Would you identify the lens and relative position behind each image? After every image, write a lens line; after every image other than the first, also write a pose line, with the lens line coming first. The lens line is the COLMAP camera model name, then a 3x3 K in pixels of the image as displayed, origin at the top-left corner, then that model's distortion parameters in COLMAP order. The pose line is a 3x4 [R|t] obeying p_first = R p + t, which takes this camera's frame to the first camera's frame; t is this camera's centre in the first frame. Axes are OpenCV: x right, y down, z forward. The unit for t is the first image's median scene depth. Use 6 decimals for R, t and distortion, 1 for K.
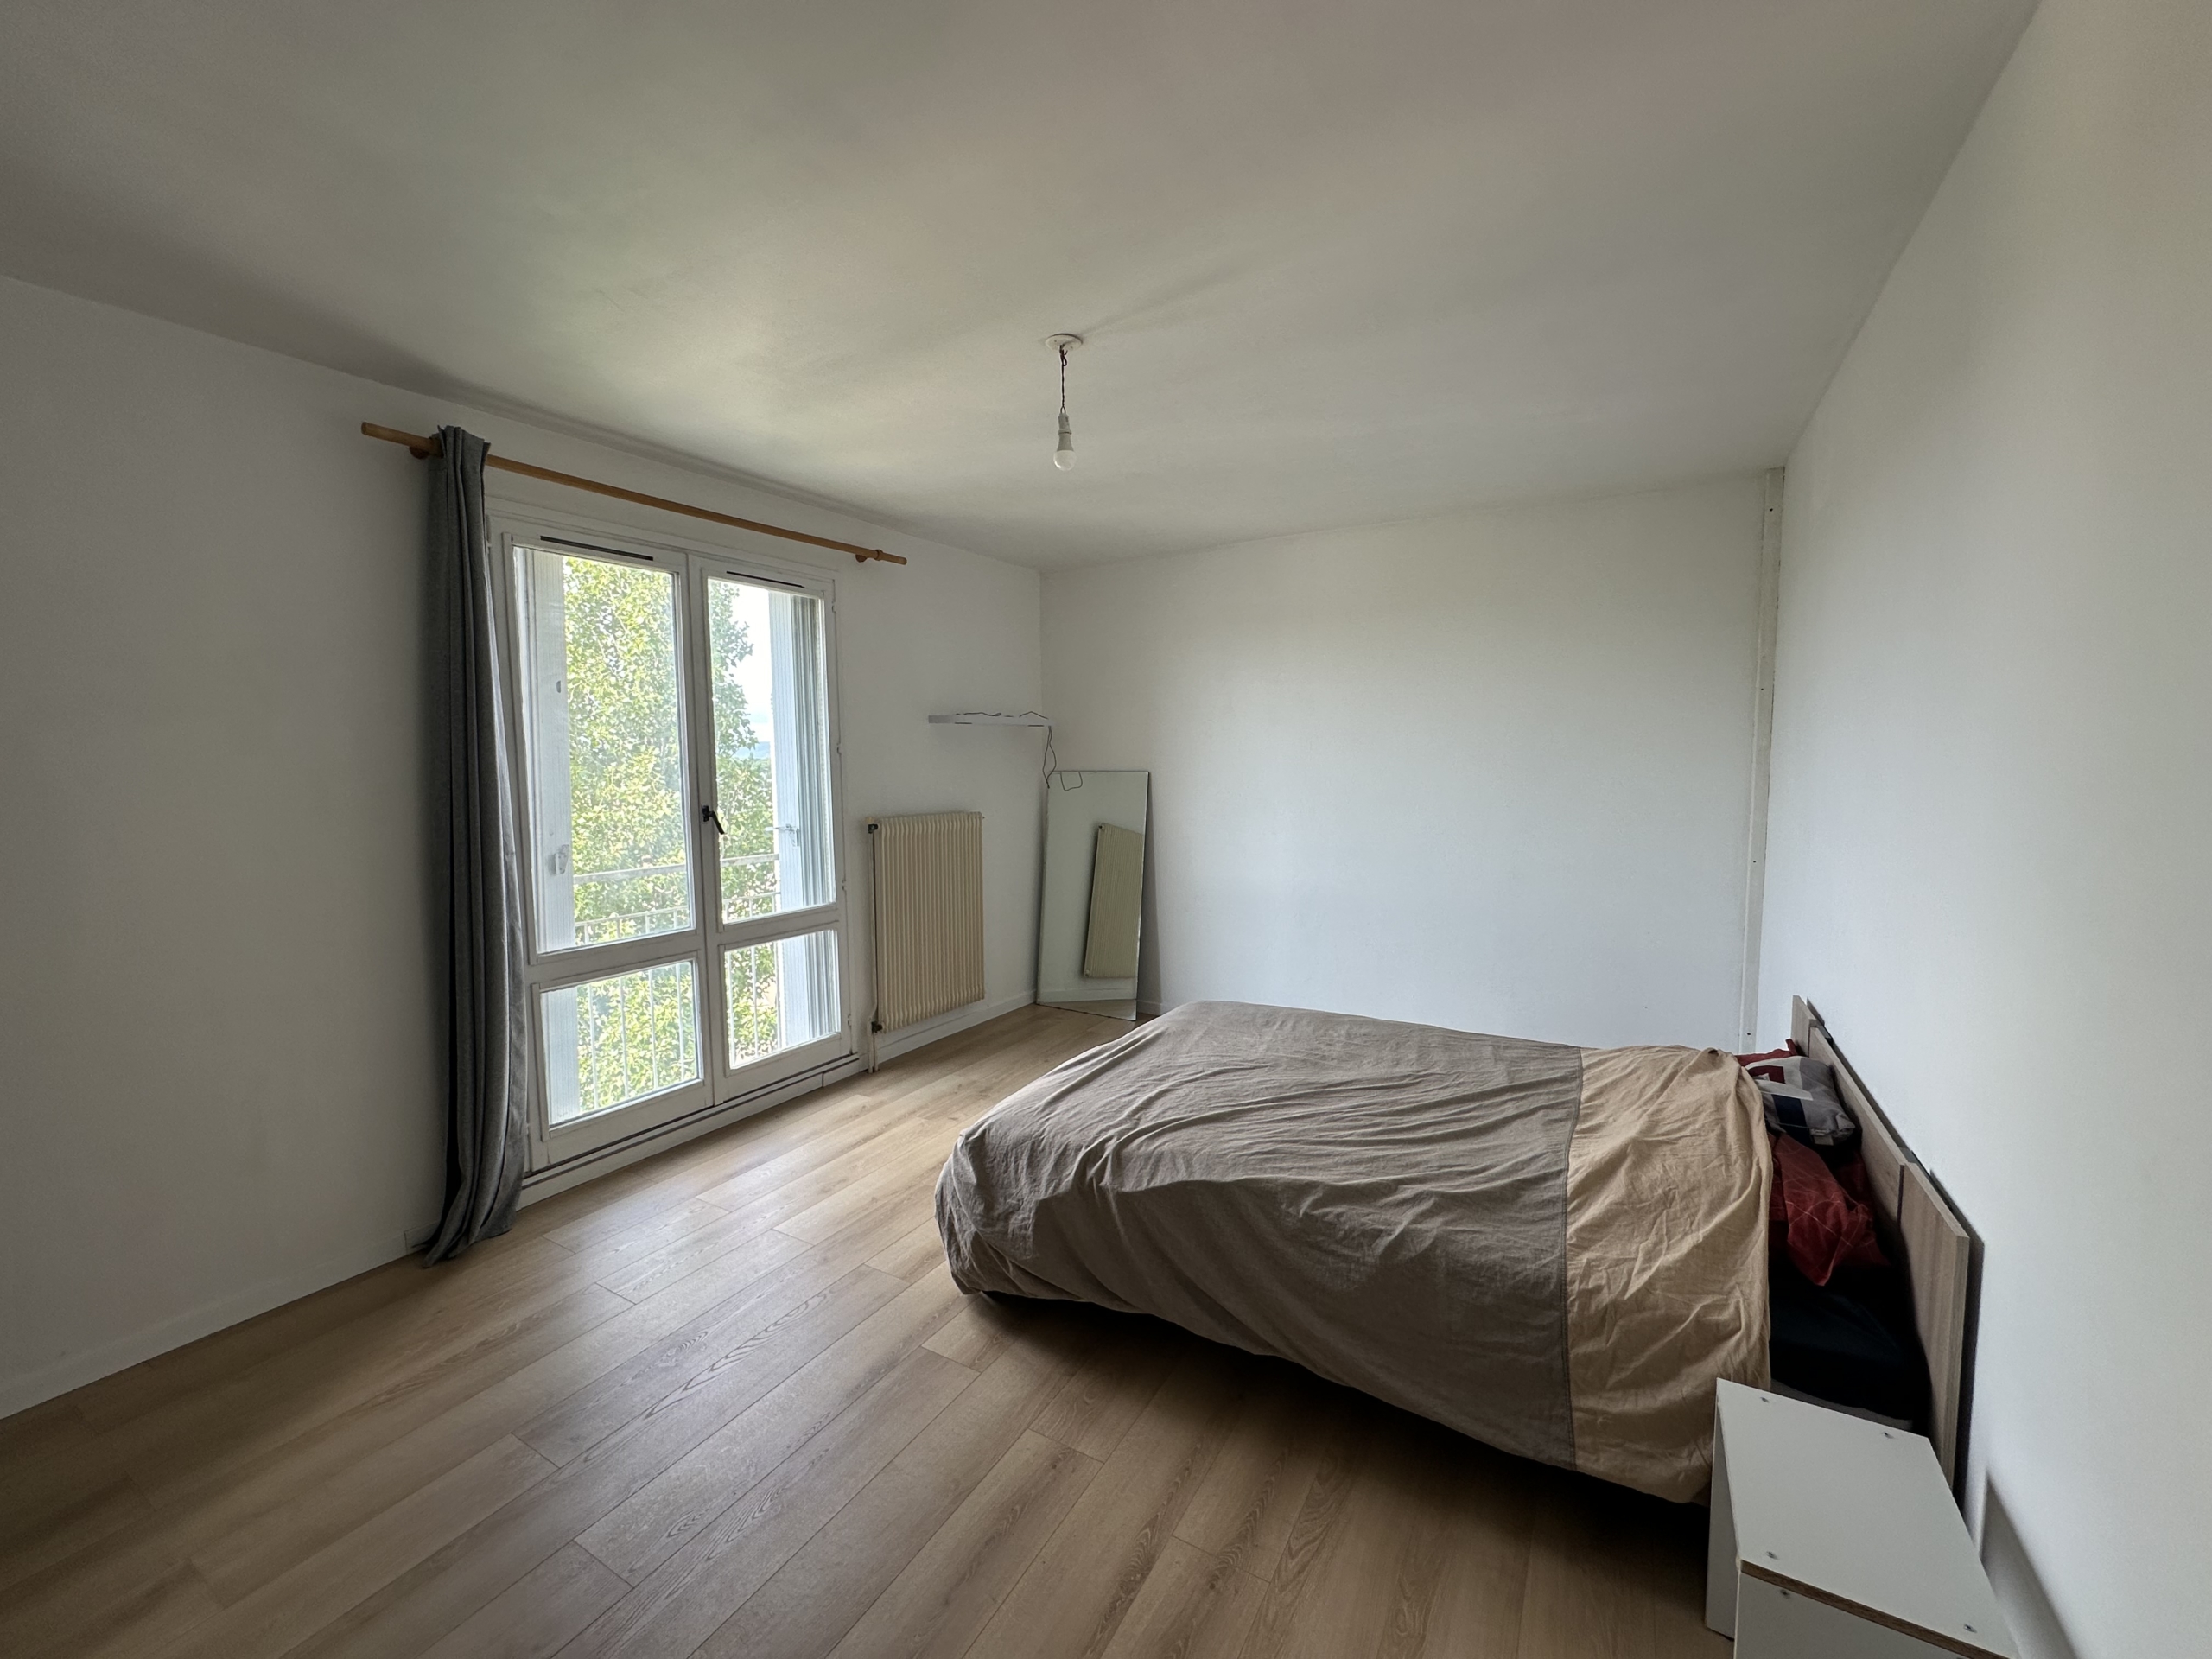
lens RADIAL K [[885.1, 0, 1103.4], [0, 885.1, 832.1], [0, 0, 1]] dist [-0.003143, 0.001141]
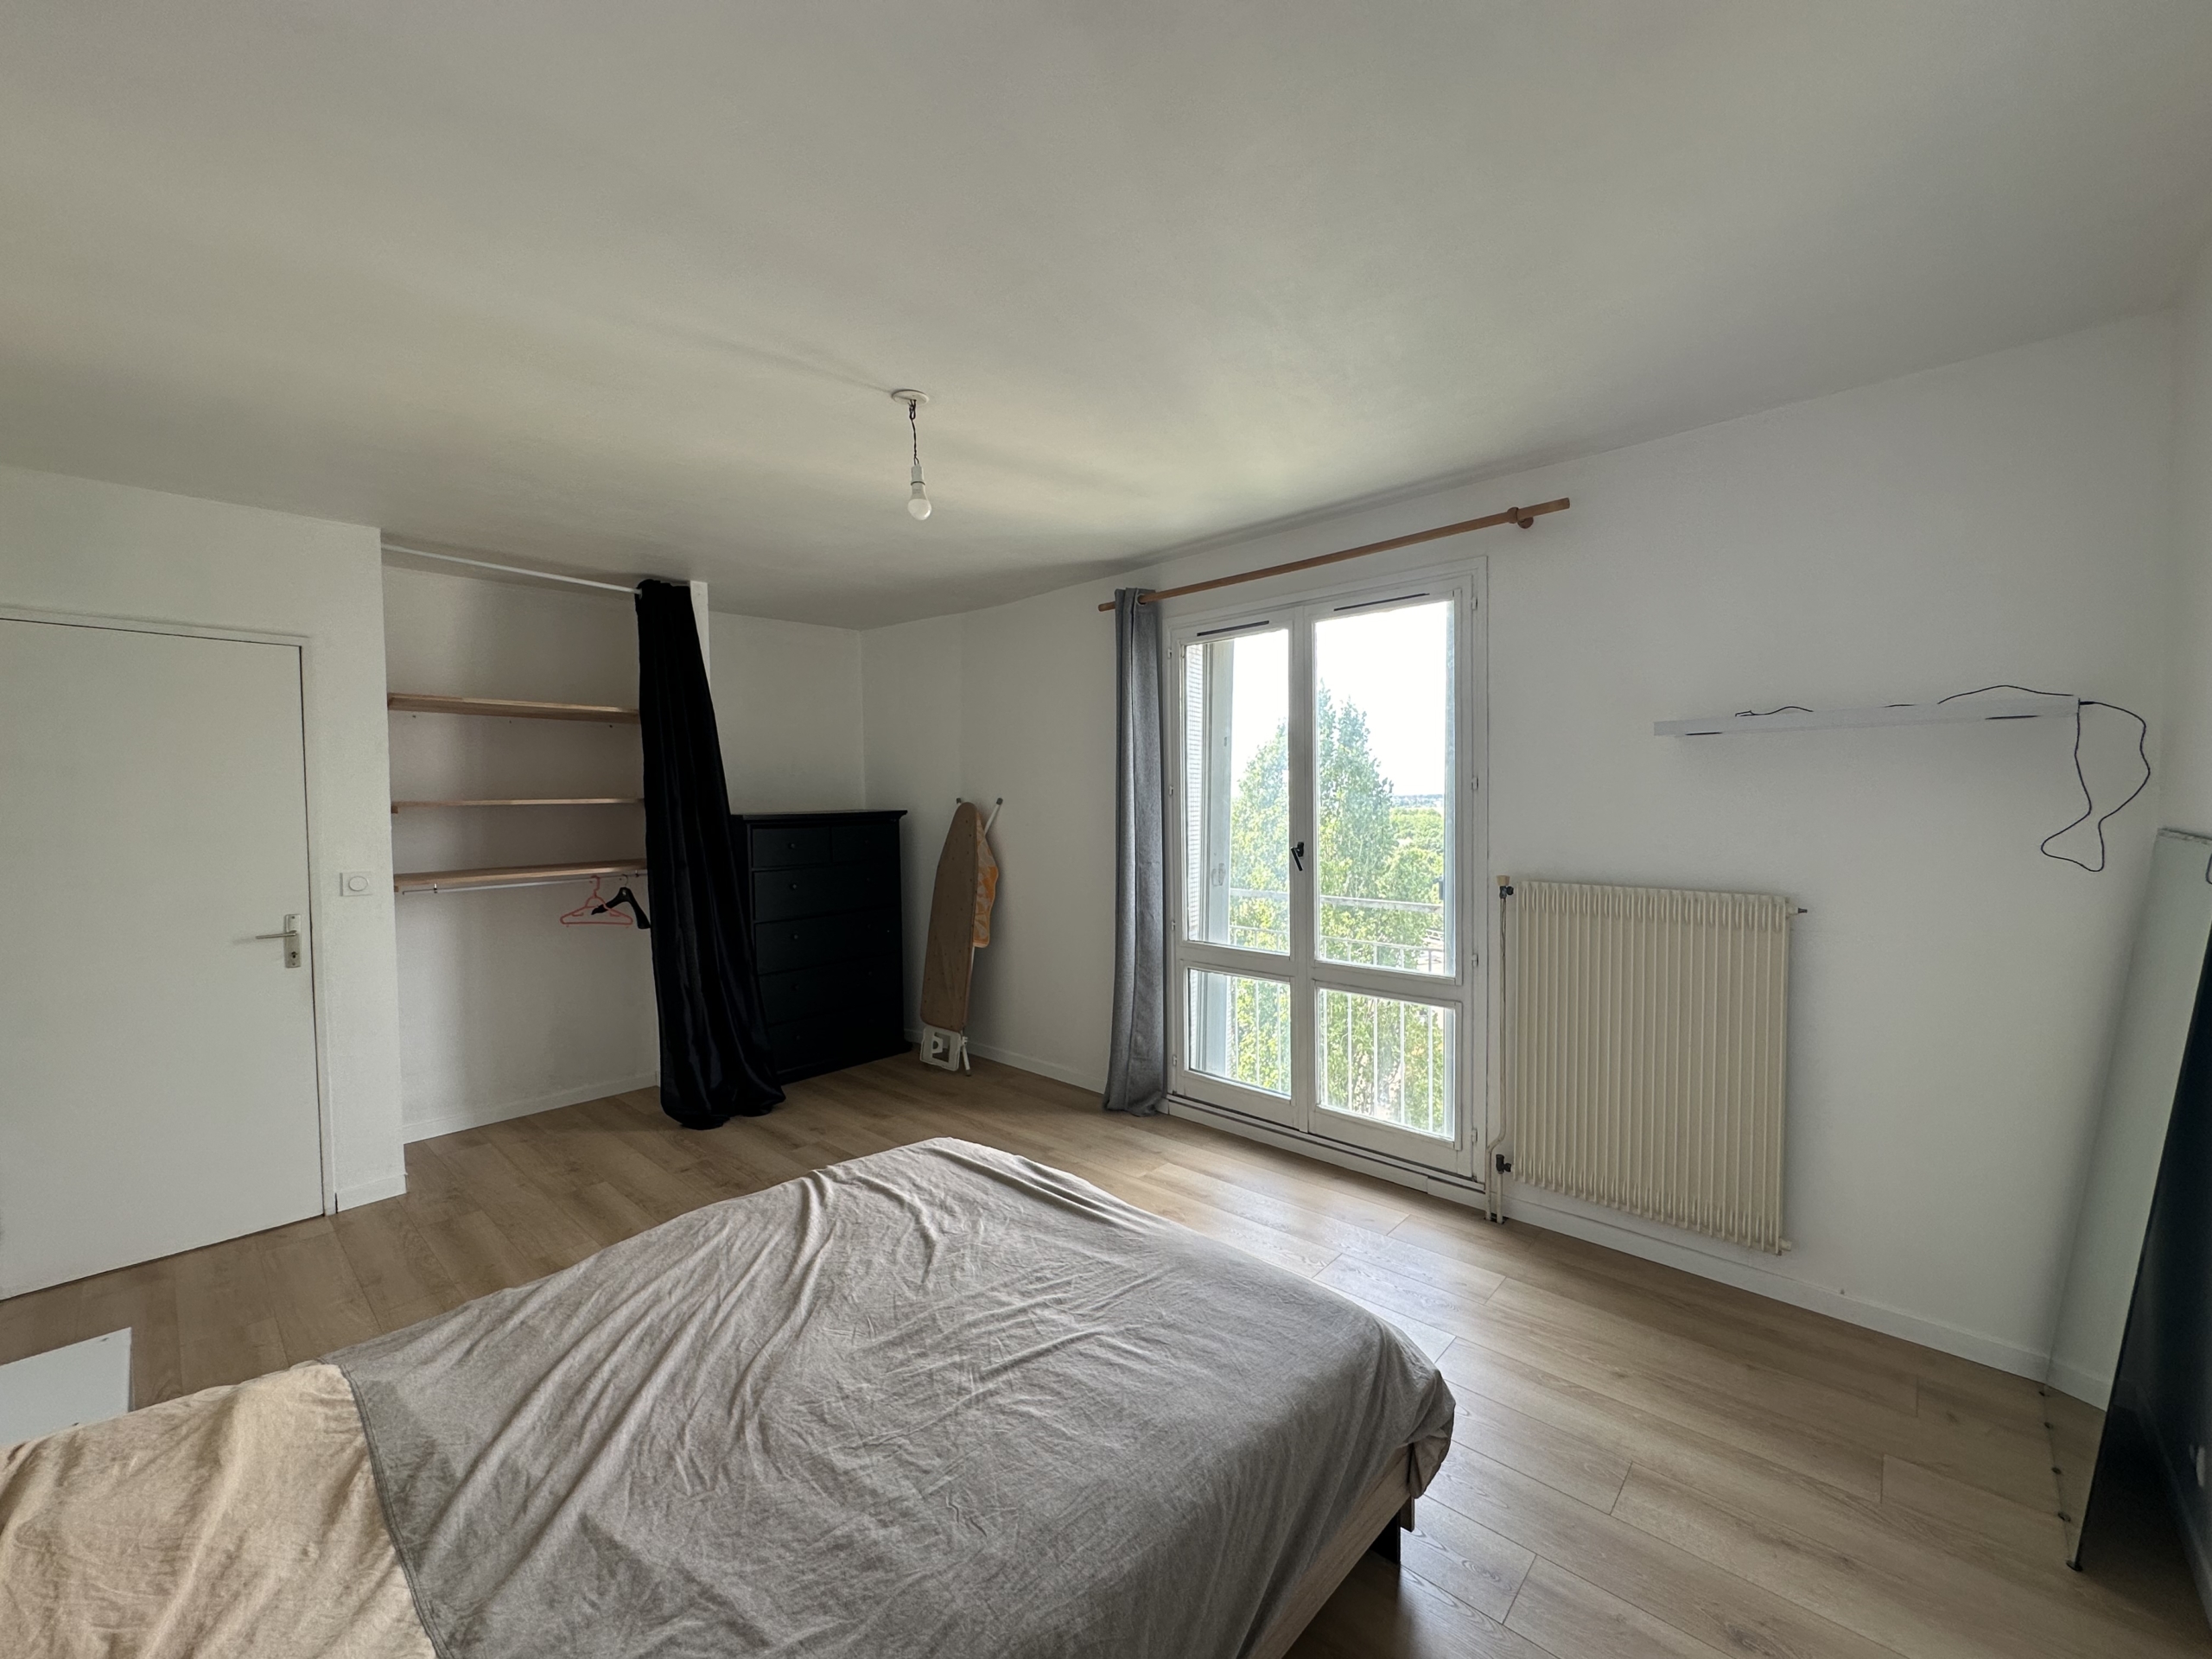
lens RADIAL K [[885.1, 0, 1104.6], [0, 885.1, 832.0], [0, 0, 1]] dist [-0.003143, 0.001141]
pose [[-0.205158, 0.052097, -0.977341, 0.621784], [-0.068242, 0.995391, 0.067384, -0.096526], [0.976347, 0.080520, -0.200657, 0.984923]]
